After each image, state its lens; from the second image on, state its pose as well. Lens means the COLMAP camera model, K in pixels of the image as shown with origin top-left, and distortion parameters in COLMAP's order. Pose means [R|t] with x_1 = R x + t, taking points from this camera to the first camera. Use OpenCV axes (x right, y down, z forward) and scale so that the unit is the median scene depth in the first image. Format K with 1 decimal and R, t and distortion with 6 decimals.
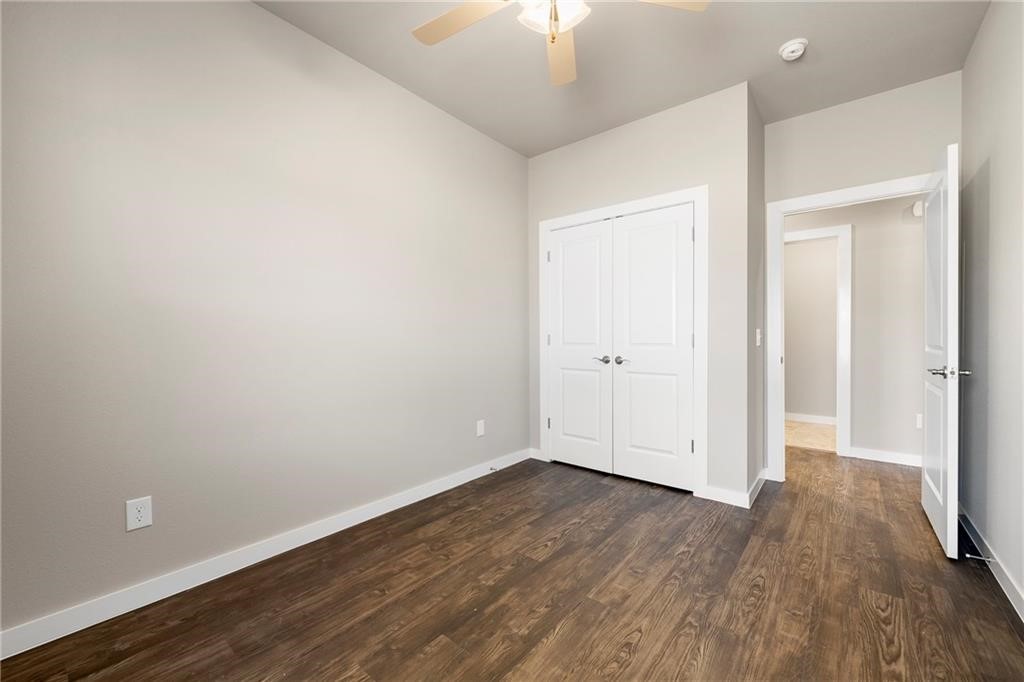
lens RADIAL K [[409.8, 0, 514.1], [0, 409.8, 335.2], [0, 0, 1]] dist [0.000065, 0.000121]
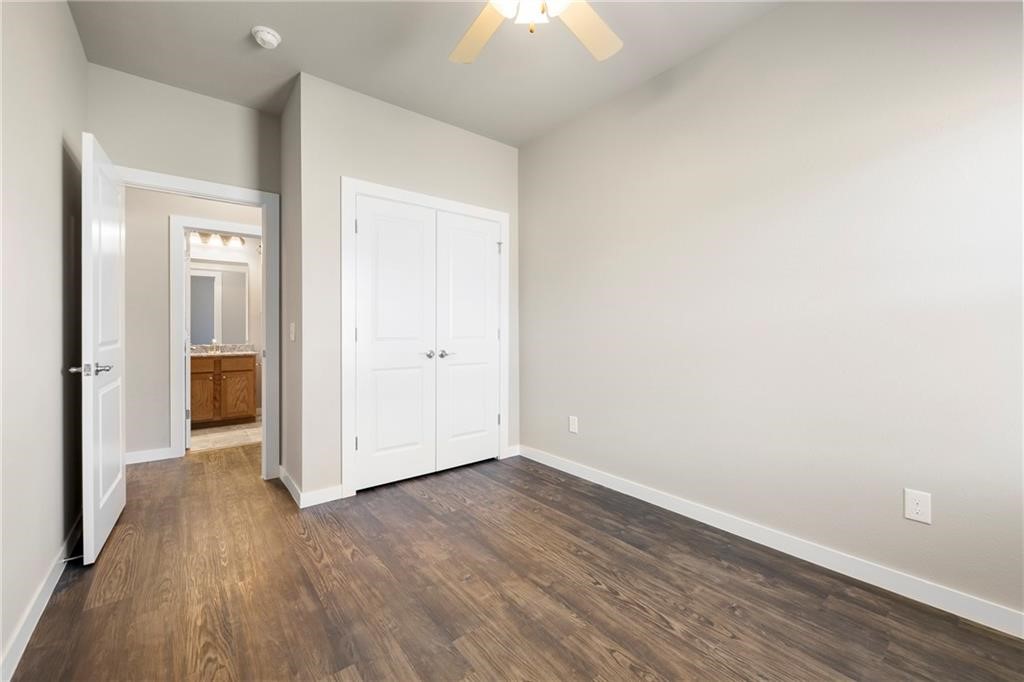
lens RADIAL K [[409.8, 0, 514.1], [0, 409.8, 335.2], [0, 0, 1]] dist [0.000065, 0.000121]
pose [[0.214543, -0.009886, 0.976664, -0.659206], [-0.002040, 0.999942, 0.010570, 0.004931], [-0.976712, -0.004260, 0.214511, 0.611089]]
